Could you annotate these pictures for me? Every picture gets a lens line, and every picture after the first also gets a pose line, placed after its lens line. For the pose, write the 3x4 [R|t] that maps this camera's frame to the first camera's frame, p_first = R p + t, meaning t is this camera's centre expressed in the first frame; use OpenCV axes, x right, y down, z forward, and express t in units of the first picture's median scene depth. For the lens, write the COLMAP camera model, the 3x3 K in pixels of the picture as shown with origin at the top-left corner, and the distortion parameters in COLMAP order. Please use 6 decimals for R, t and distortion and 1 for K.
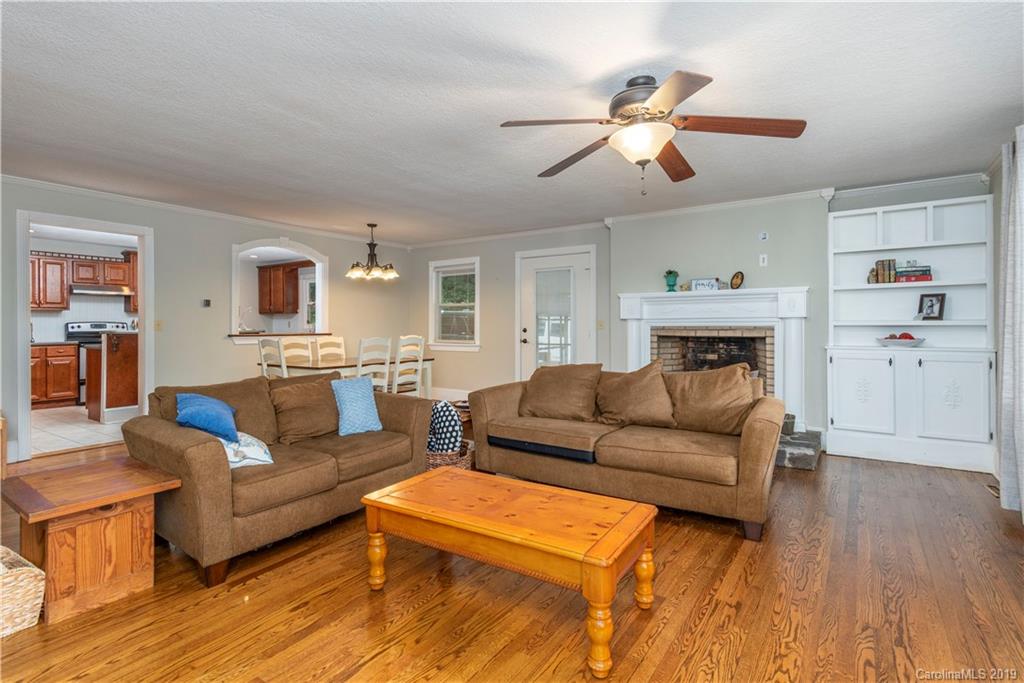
lens RADIAL K [[498.2, 0, 510.0], [0, 498.2, 327.0], [0, 0, 1]] dist [-0.001273, -0.000164]
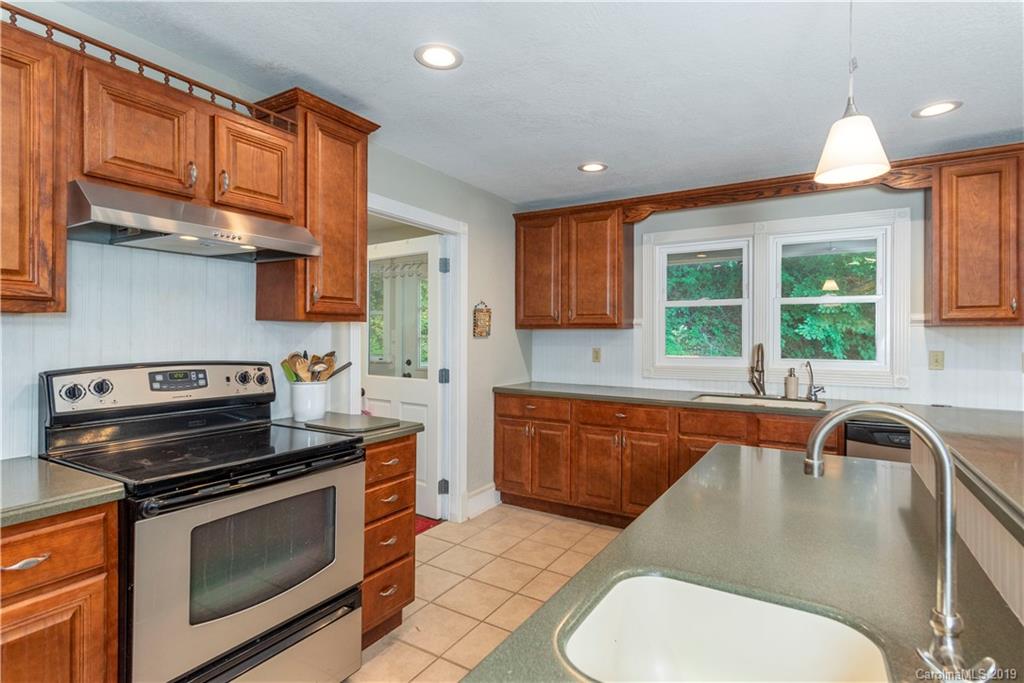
lens RADIAL K [[495.7, 0, 512.0], [0, 495.7, 341.5], [0, 0, 1]] dist [0.020941, -0.000007]
pose [[0.998413, 0.007976, 0.055750, -0.711250], [-0.008446, 0.999931, 0.008196, -0.025111], [-0.055681, -0.008654, 0.998411, 0.782353]]
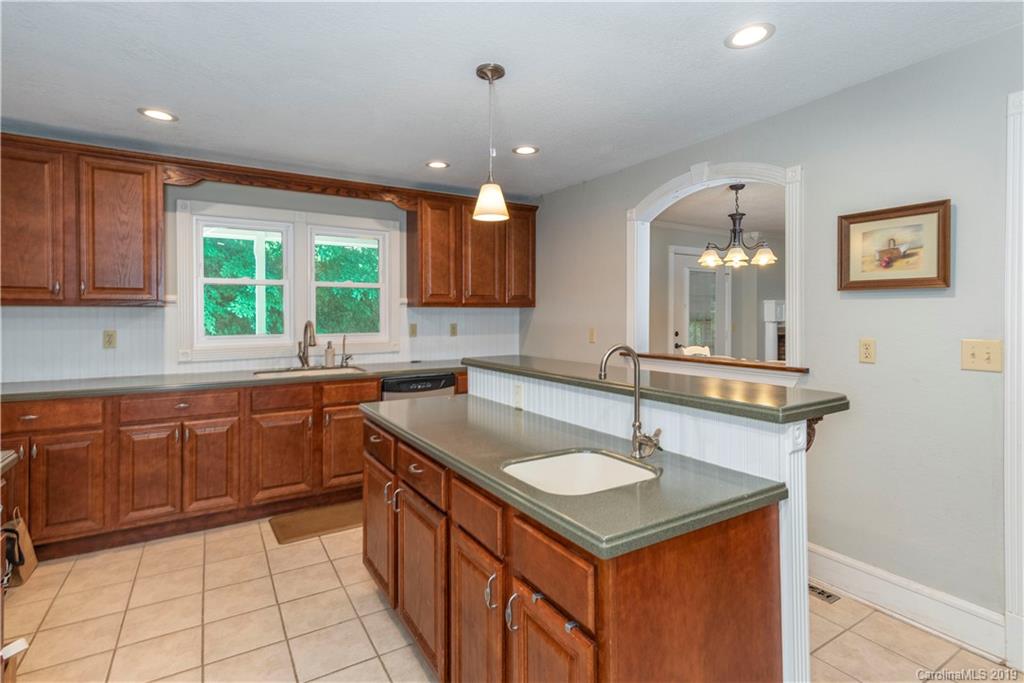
lens RADIAL K [[511.3, 0, 511.6], [0, 511.3, 322.5], [0, 0, 1]] dist [0.000881, 0.000074]
pose [[0.403948, -0.011753, 0.914706, -0.854273], [0.003266, 0.999930, 0.011405, -0.025187], [-0.914776, -0.001620, 0.403958, 0.821861]]
